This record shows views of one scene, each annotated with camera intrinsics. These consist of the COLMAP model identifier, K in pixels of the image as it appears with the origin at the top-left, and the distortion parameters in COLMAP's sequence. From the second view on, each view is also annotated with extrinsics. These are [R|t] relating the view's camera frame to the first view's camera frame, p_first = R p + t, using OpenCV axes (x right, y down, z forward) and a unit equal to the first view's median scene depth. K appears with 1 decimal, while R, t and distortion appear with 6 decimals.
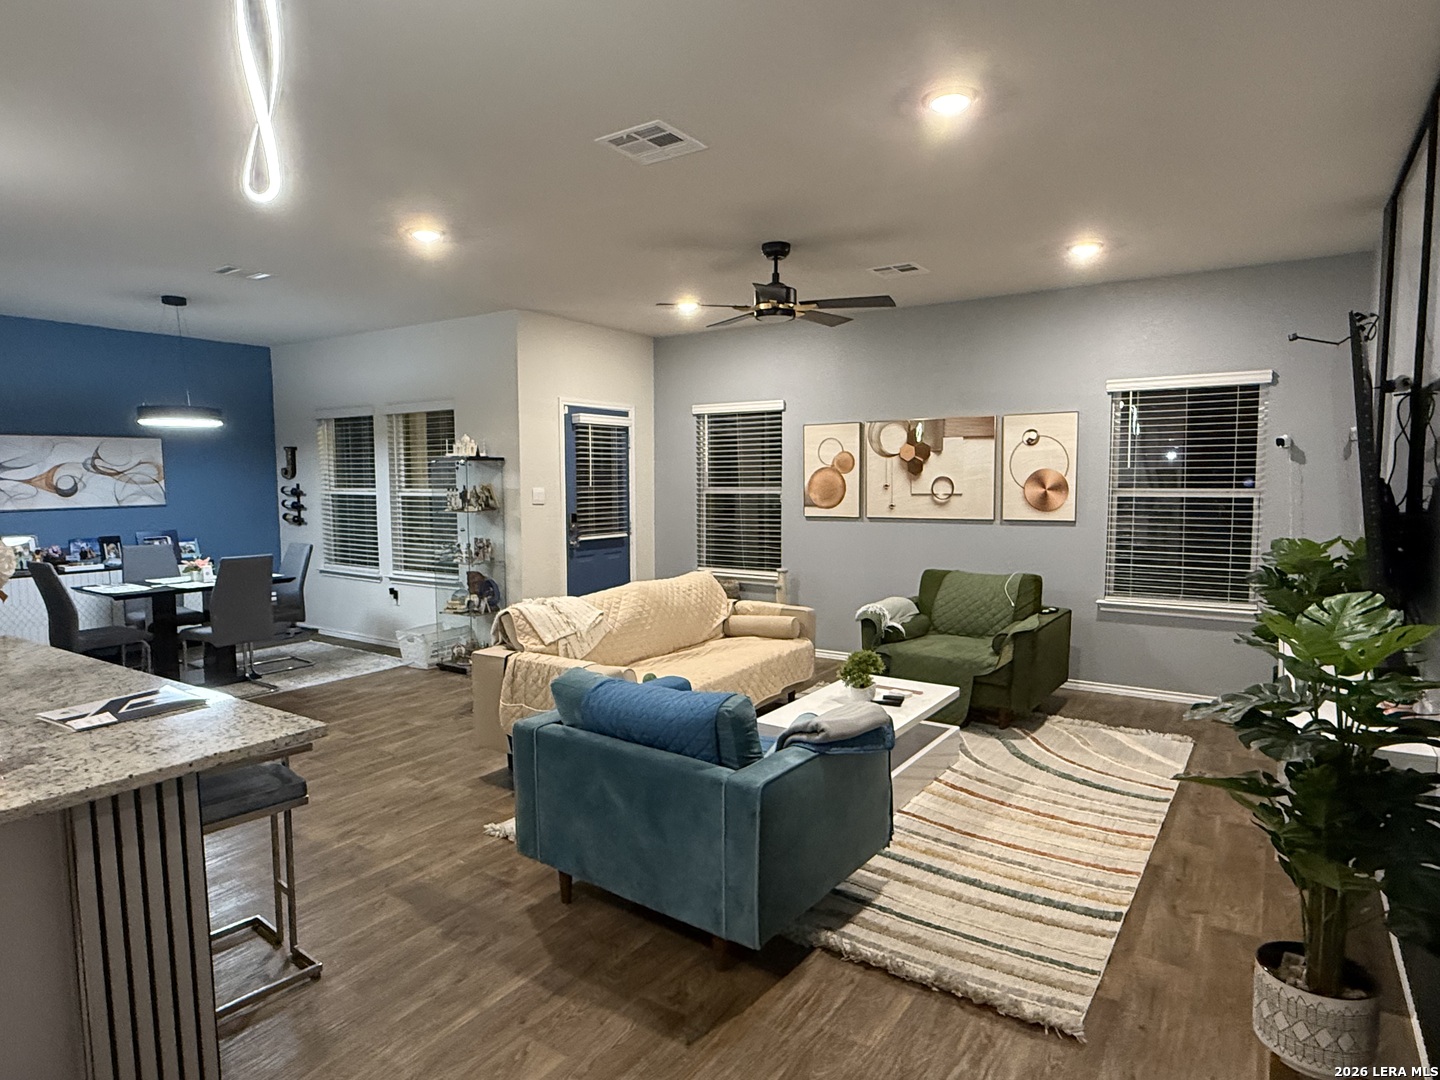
lens RADIAL K [[841.9, 0, 720.0], [0, 841.9, 540.0], [0, 0, 1]] dist [-0.001599, -0.000390]
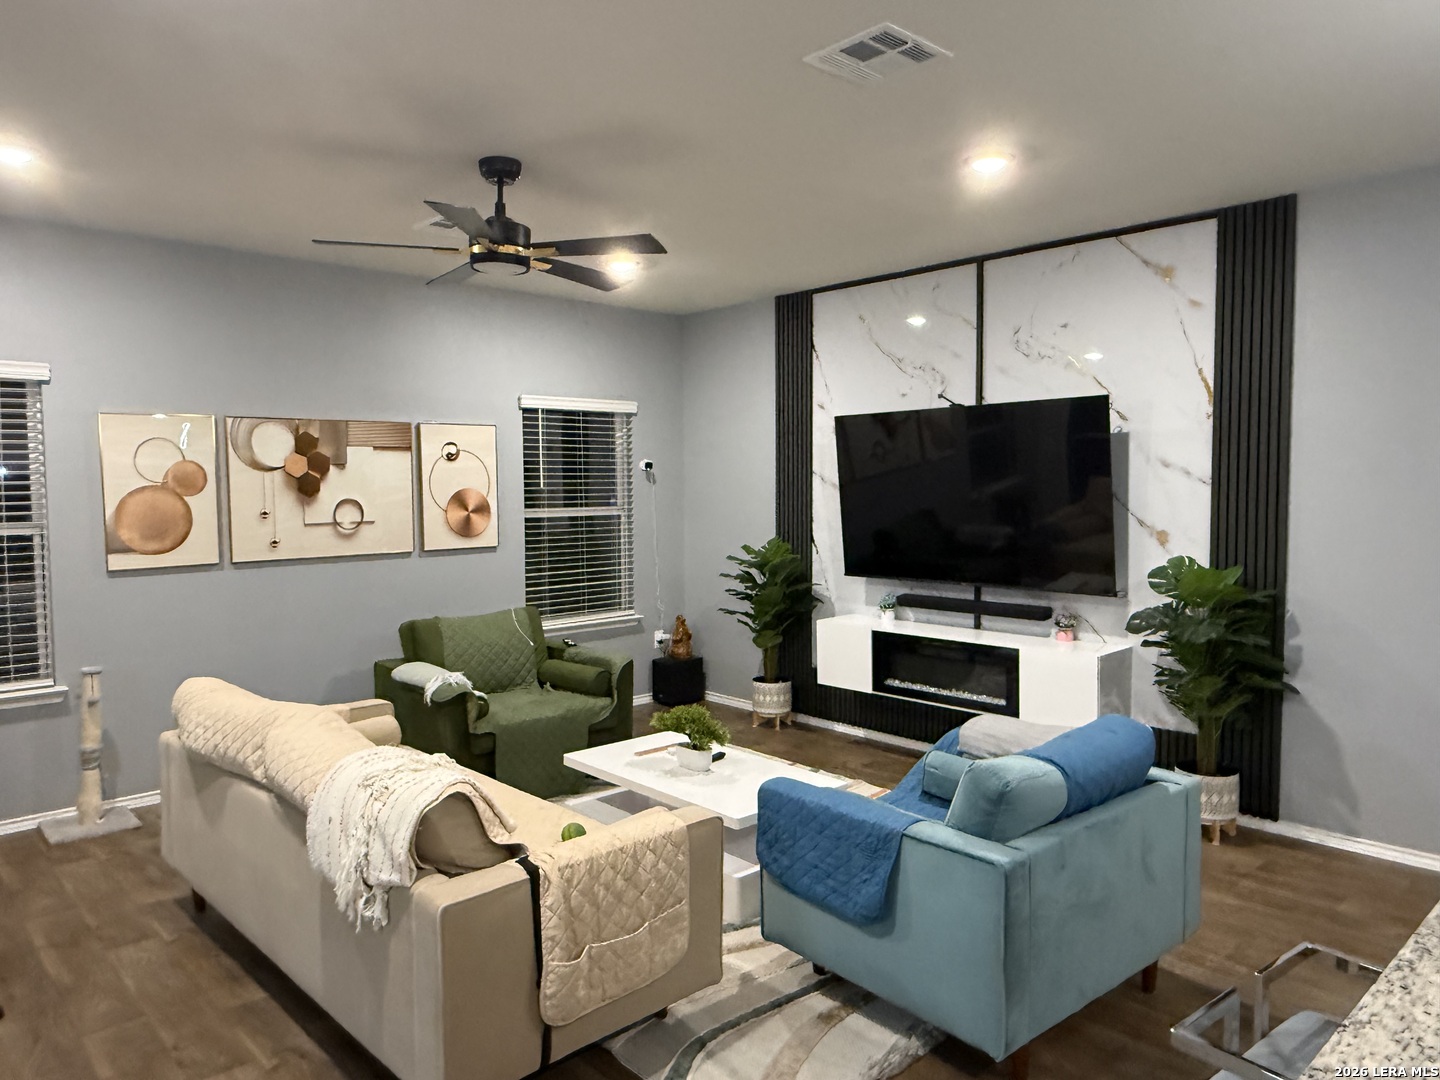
lens RADIAL K [[996.6, 0, 720.0], [0, 996.6, 540.0], [0, 0, 1]] dist [-0.000308, 0.000171]
pose [[0.227237, -0.043421, 0.972871, -0.526630], [0.089726, 0.995690, 0.023482, -0.030916], [-0.969697, 0.081955, 0.230154, 0.490568]]
